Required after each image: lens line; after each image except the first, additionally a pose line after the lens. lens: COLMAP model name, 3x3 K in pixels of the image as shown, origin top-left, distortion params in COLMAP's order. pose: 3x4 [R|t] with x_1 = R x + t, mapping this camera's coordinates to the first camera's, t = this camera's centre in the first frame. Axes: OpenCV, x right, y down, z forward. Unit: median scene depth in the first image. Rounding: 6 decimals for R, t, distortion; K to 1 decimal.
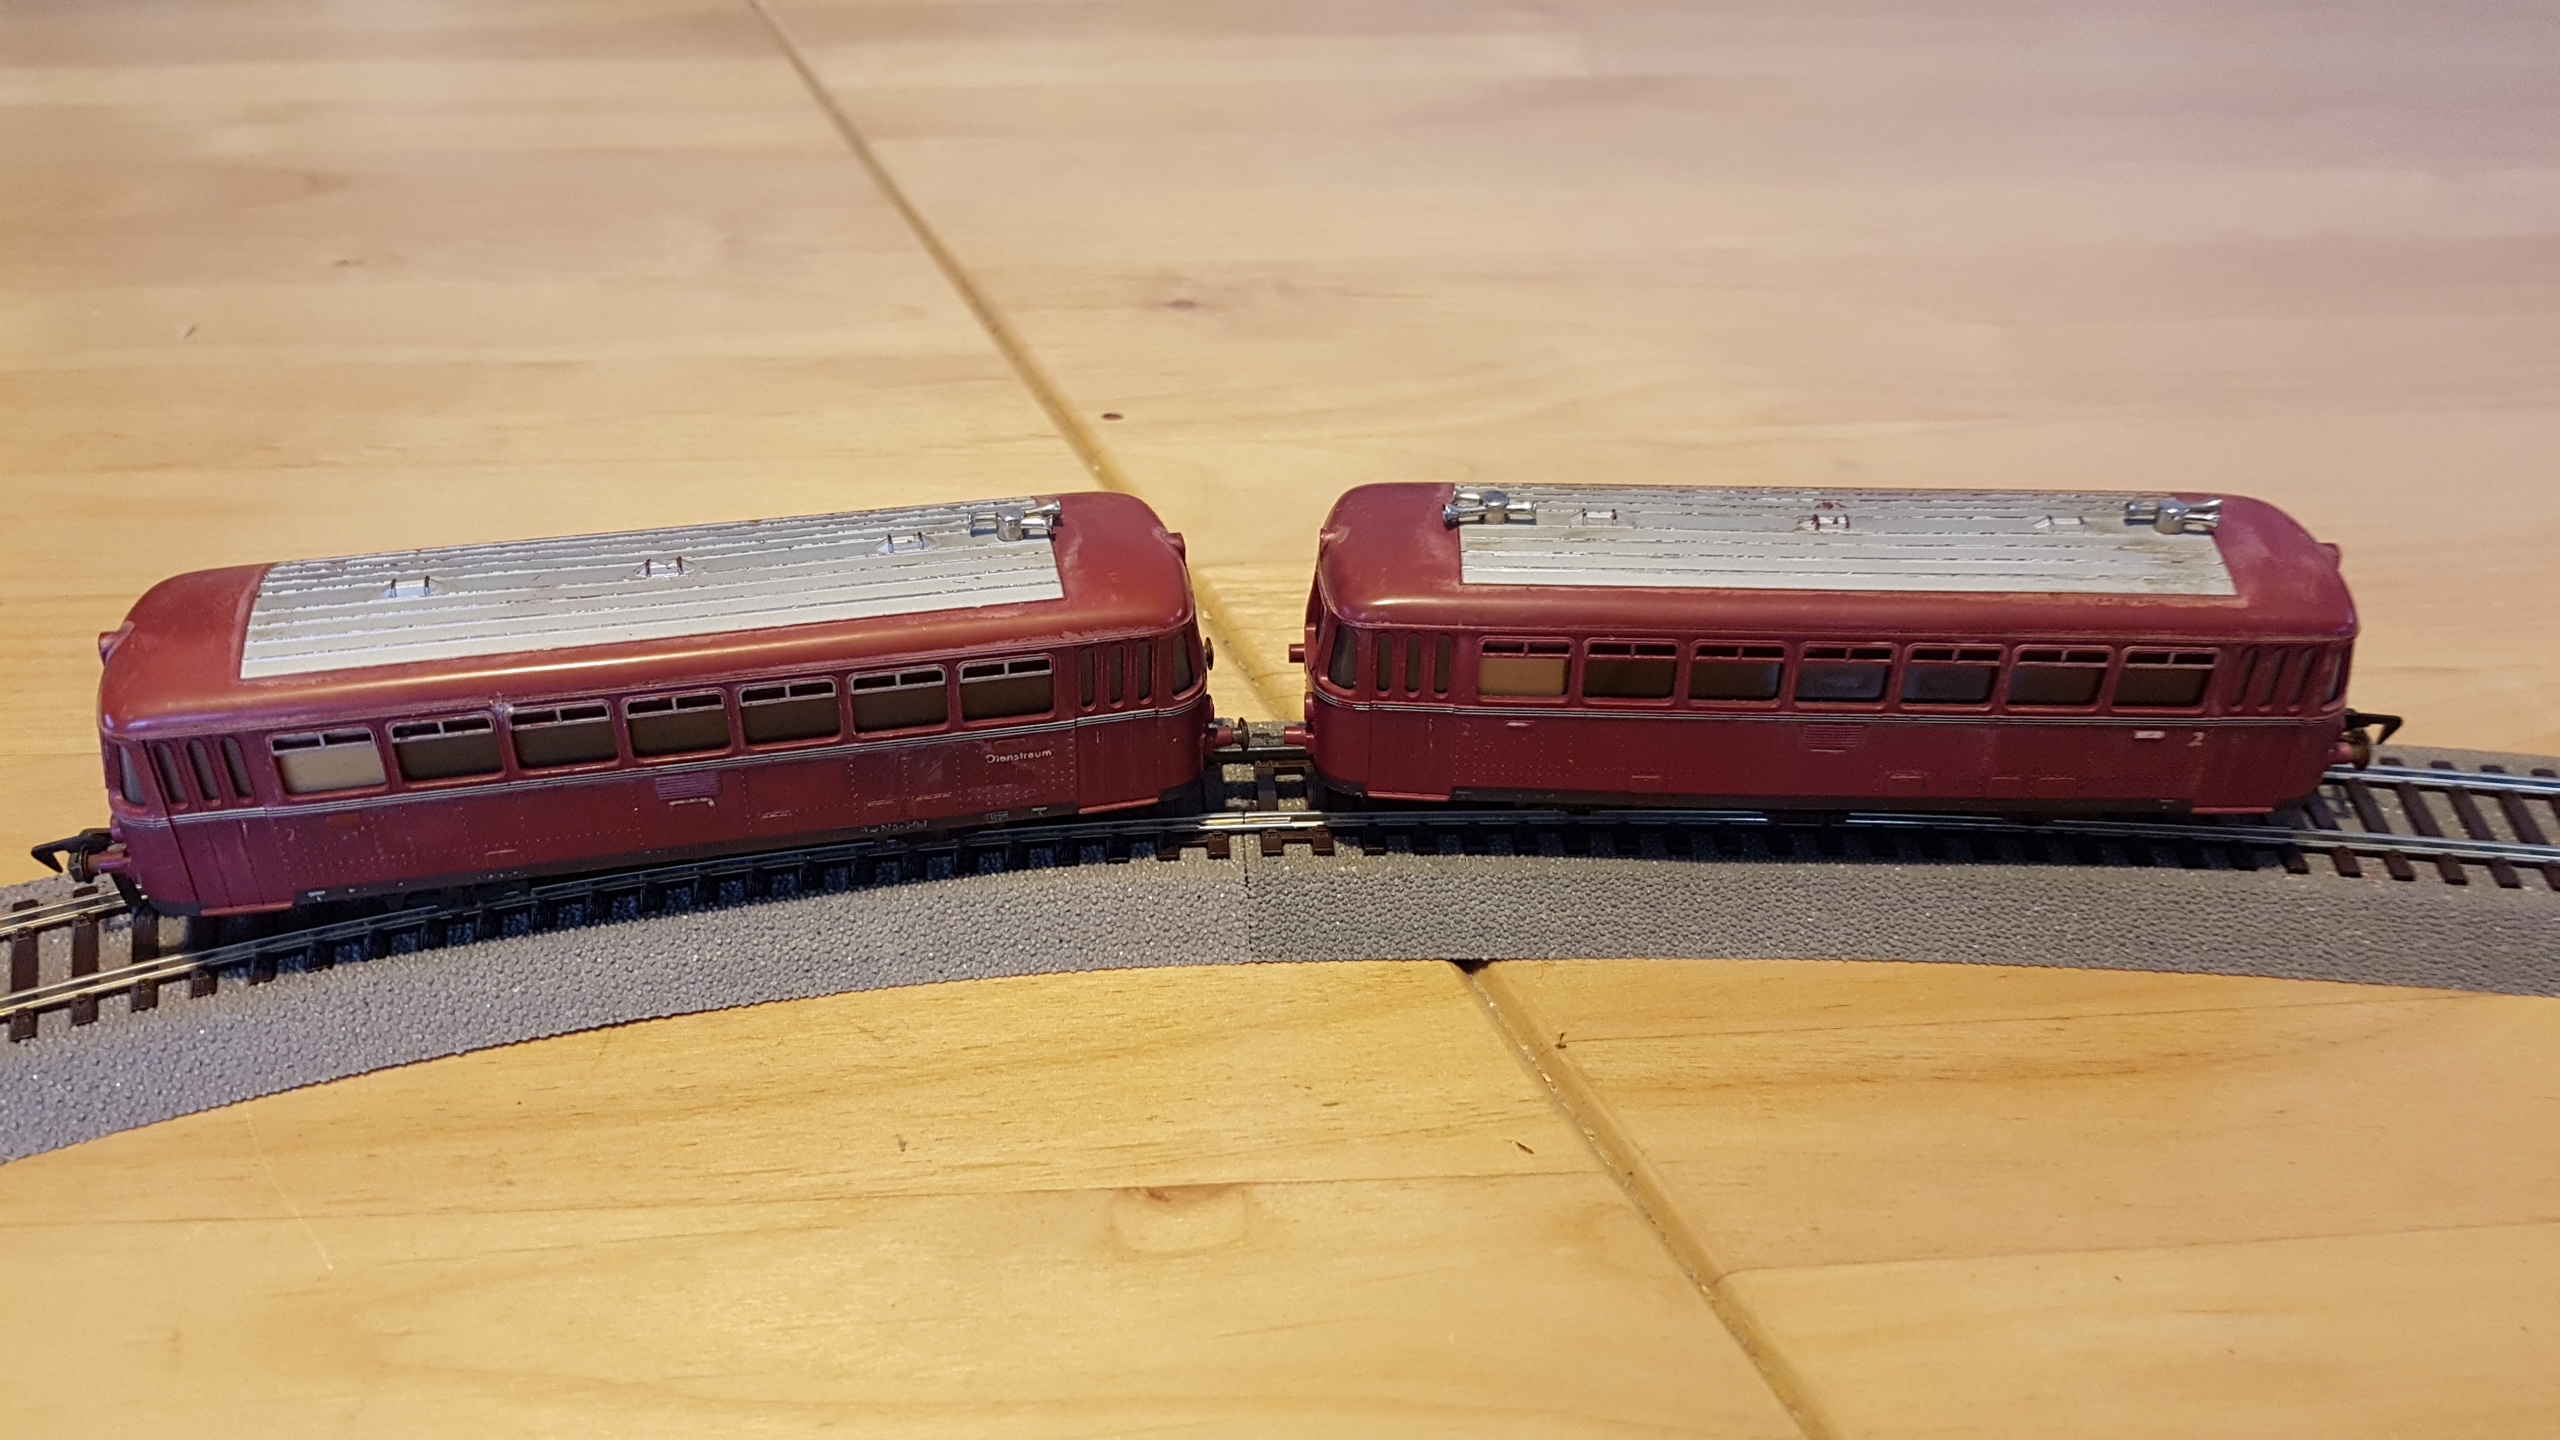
lens RADIAL K [[2040.4, 0, 1264.5], [0, 2040.4, 729.6], [0, 0, 1]] dist [-0.016726, -0.022178]
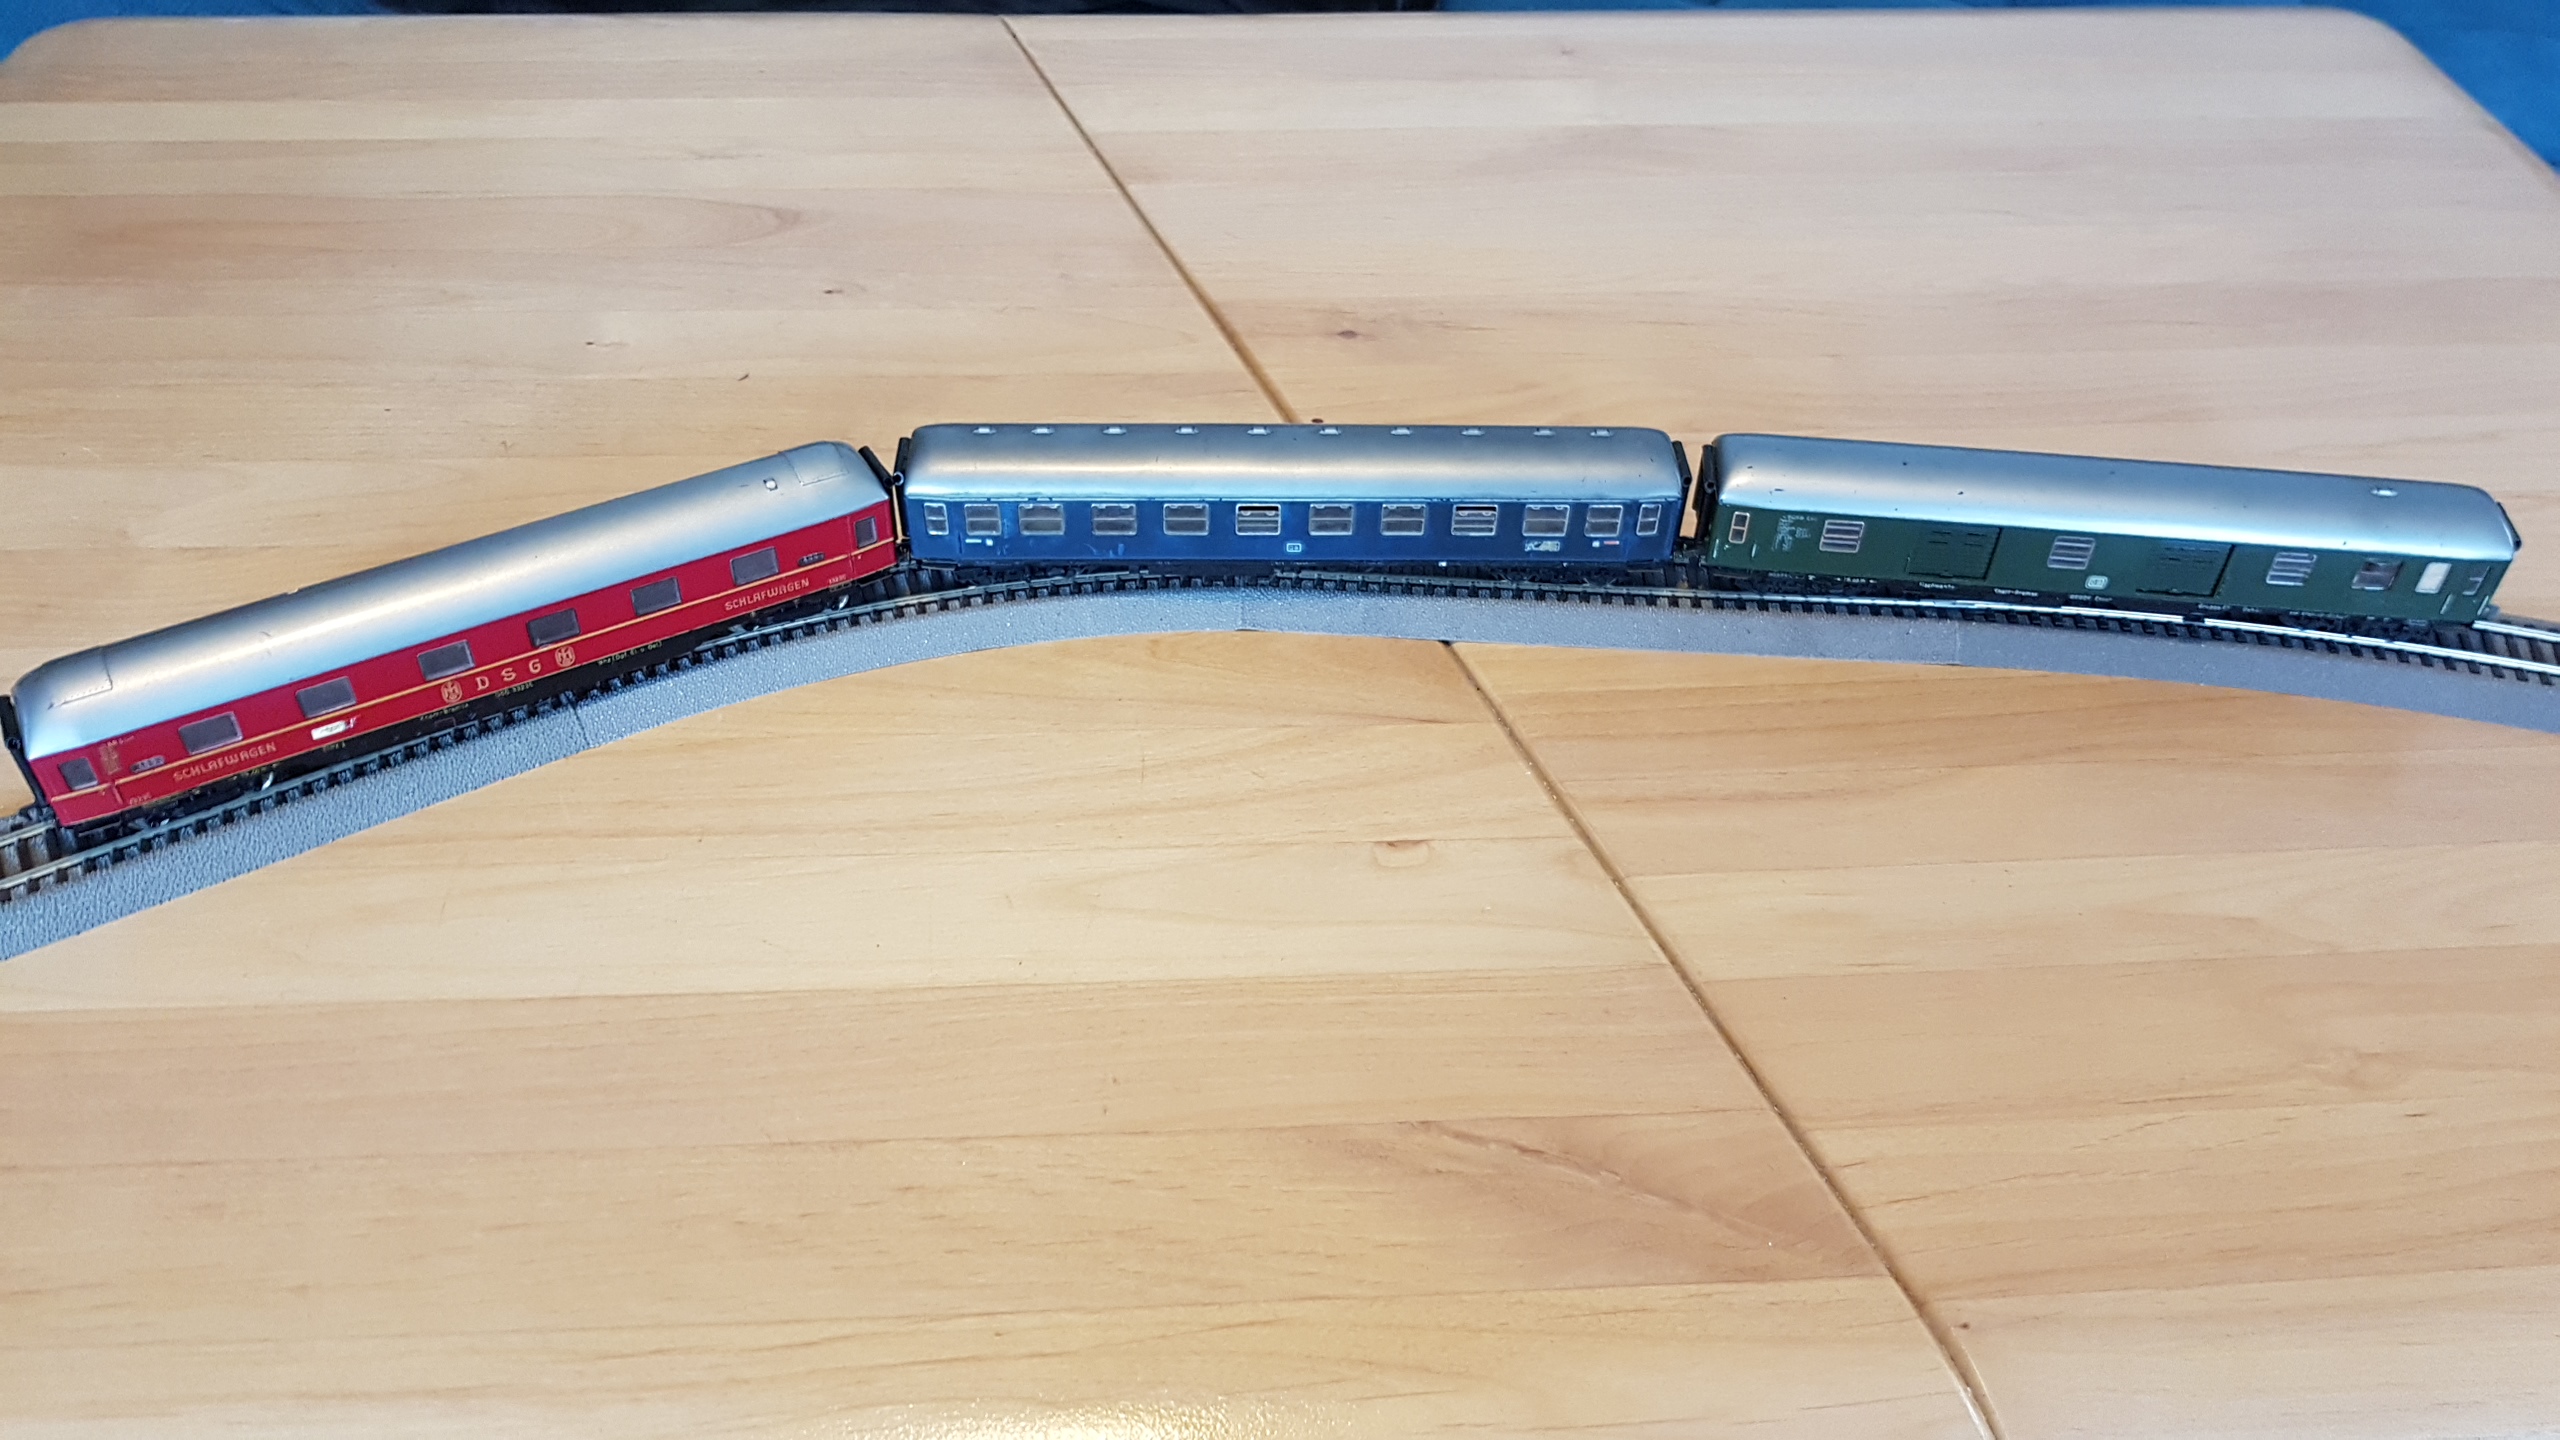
lens RADIAL K [[2040.4, 0, 1301.7], [0, 2040.4, 697.3], [0, 0, 1]] dist [-0.016726, -0.022178]
pose [[0.999801, 0.010551, 0.016956, -0.108724], [-0.012726, 0.990934, 0.133747, -0.142475], [-0.015391, -0.133936, 0.990870, -0.733908]]
